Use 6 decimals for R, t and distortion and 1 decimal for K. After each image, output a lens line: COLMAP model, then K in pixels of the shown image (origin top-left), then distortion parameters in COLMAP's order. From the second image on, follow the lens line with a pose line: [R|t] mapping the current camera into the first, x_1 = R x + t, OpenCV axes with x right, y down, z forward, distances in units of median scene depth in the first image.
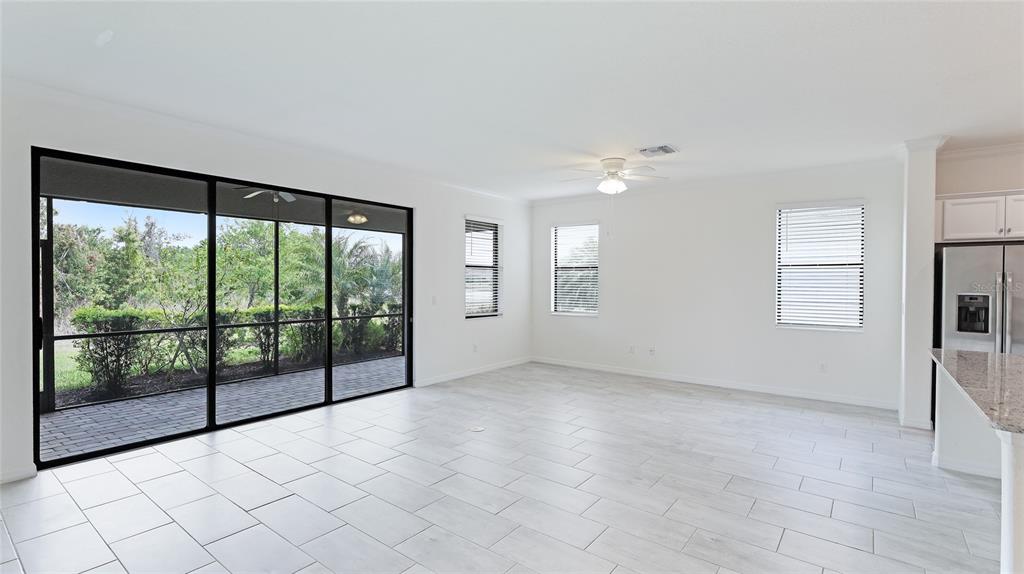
lens RADIAL K [[462.9, 0, 504.1], [0, 462.9, 288.5], [0, 0, 1]] dist [-0.002383, -0.000045]
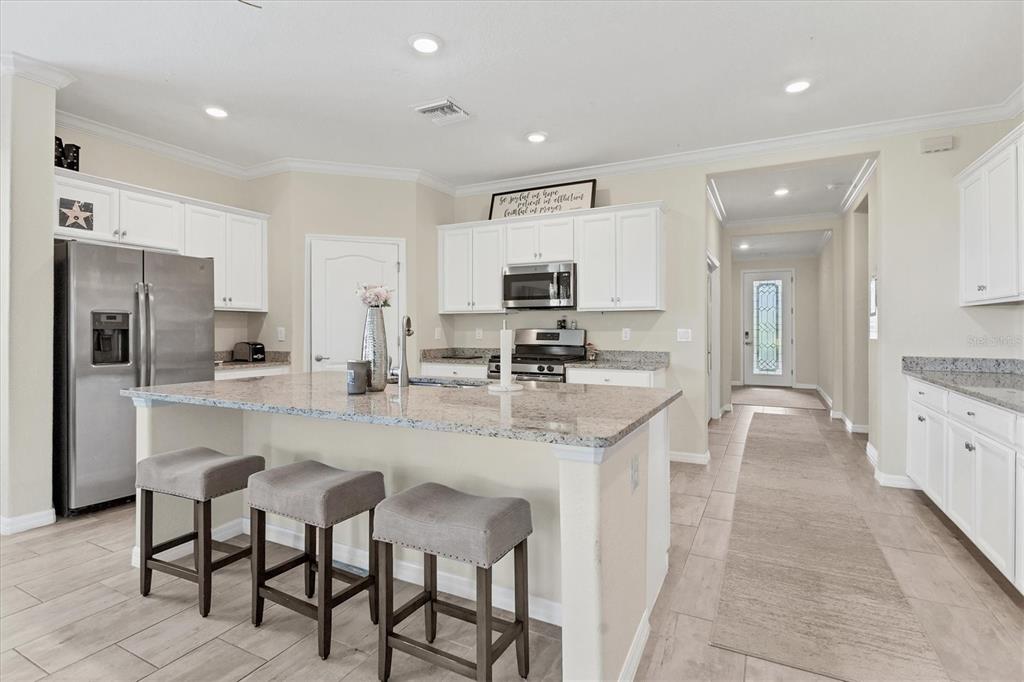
lens RADIAL K [[493.0, 0, 512.8], [0, 493.0, 331.2], [0, 0, 1]] dist [-0.006039, 0.000825]
pose [[-0.191442, -0.009559, 0.981457, 0.132013], [0.014581, 0.999815, 0.012582, 0.040884], [-0.981396, 0.016720, -0.191267, 0.505056]]
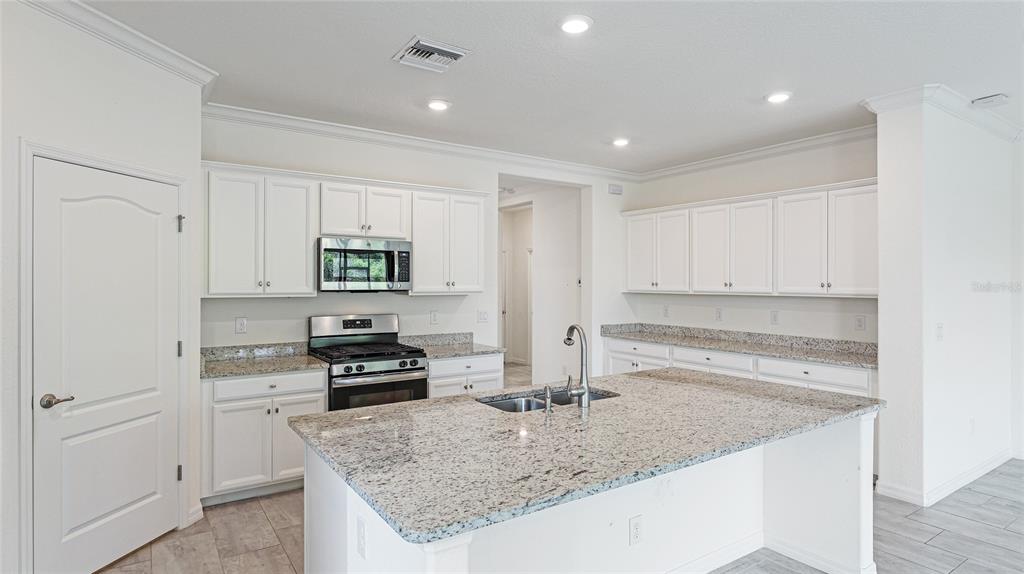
lens RADIAL K [[543.3, 0, 501.4], [0, 543.3, 282.5], [0, 0, 1]] dist [-0.003196, -0.000610]
pose [[-0.951842, -0.009692, 0.306434, 0.648262], [-0.003979, 0.999807, 0.019262, -0.031611], [-0.306562, 0.017115, -0.951697, 1.108354]]
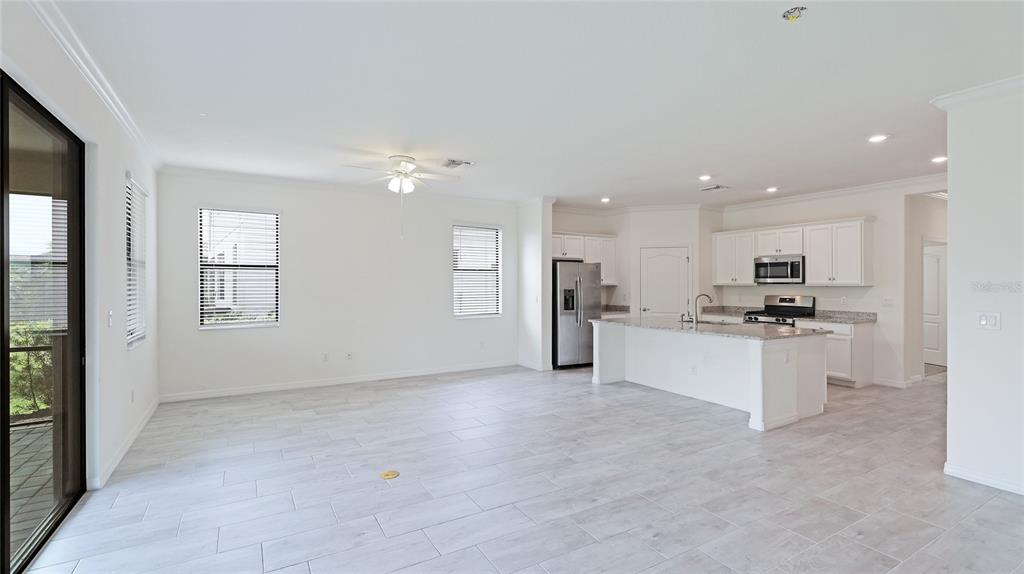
lens RADIAL K [[462.9, 0, 508.8], [0, 462.9, 281.1], [0, 0, 1]] dist [-0.002383, -0.000045]
pose [[0.369538, -0.002602, 0.929212, -0.708831], [0.018045, 0.999828, -0.004377, -0.013442], [-0.929040, 0.018385, 0.369521, 0.527528]]
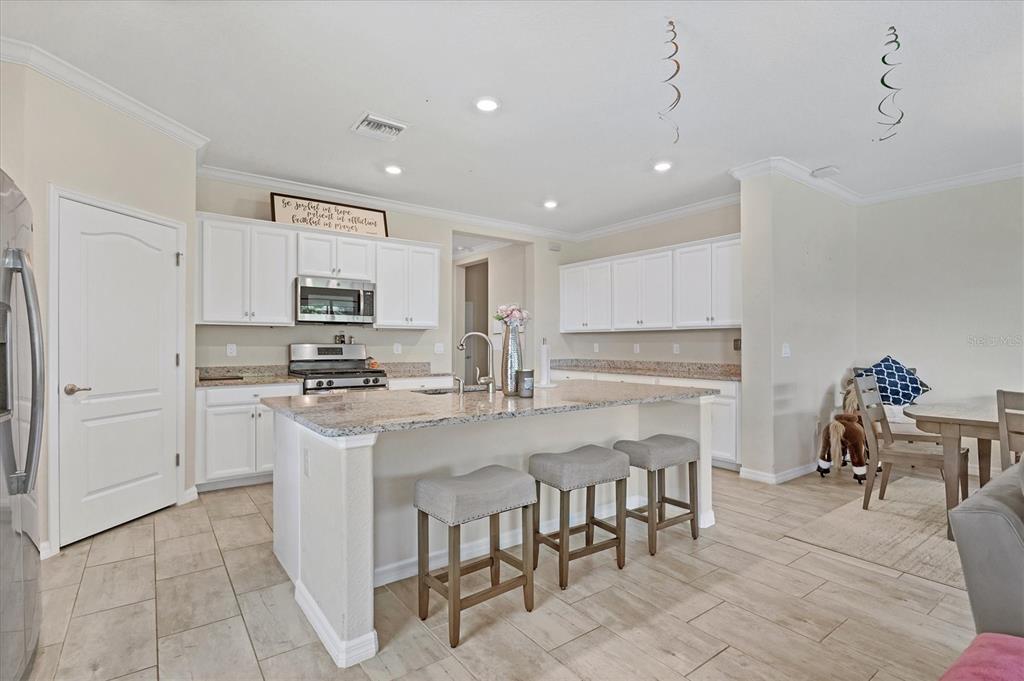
lens RADIAL K [[493.0, 0, 505.3], [0, 493.0, 343.6], [0, 0, 1]] dist [-0.006039, 0.000825]
pose [[-0.964077, -0.006091, 0.265553, 0.536227], [-0.002094, 0.999880, 0.015332, 0.032382], [-0.265615, 0.014225, -0.963974, 1.195141]]
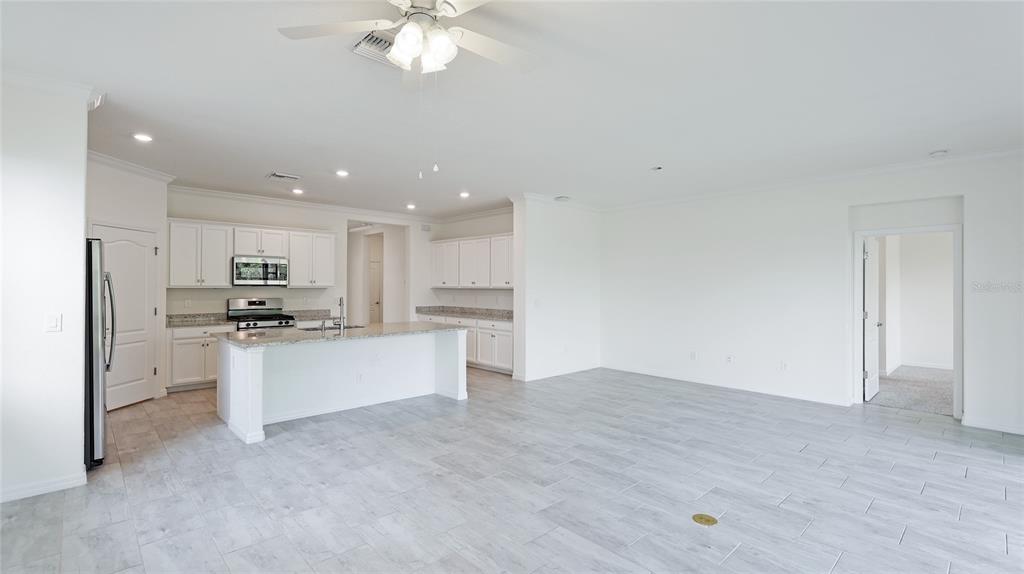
lens RADIAL K [[462.9, 0, 508.0], [0, 462.9, 284.0], [0, 0, 1]] dist [-0.002383, -0.000045]
pose [[-0.989449, -0.010202, 0.144523, 0.123511], [-0.008313, 0.999872, 0.013666, -0.028733], [-0.144644, 0.012320, -0.989407, 1.682734]]
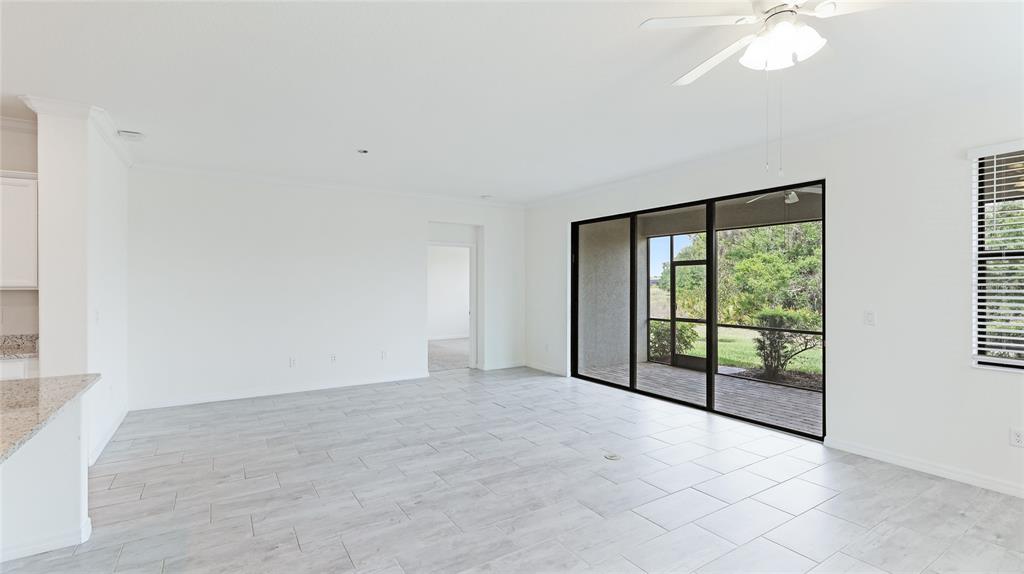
lens RADIAL K [[462.9, 0, 519.0], [0, 462.9, 281.0], [0, 0, 1]] dist [-0.002383, -0.000045]
pose [[-0.309952, -0.013627, -0.950655, 0.828919], [-0.018129, 0.999800, -0.008420, -0.013169], [0.950579, 0.014624, -0.310137, 1.105537]]
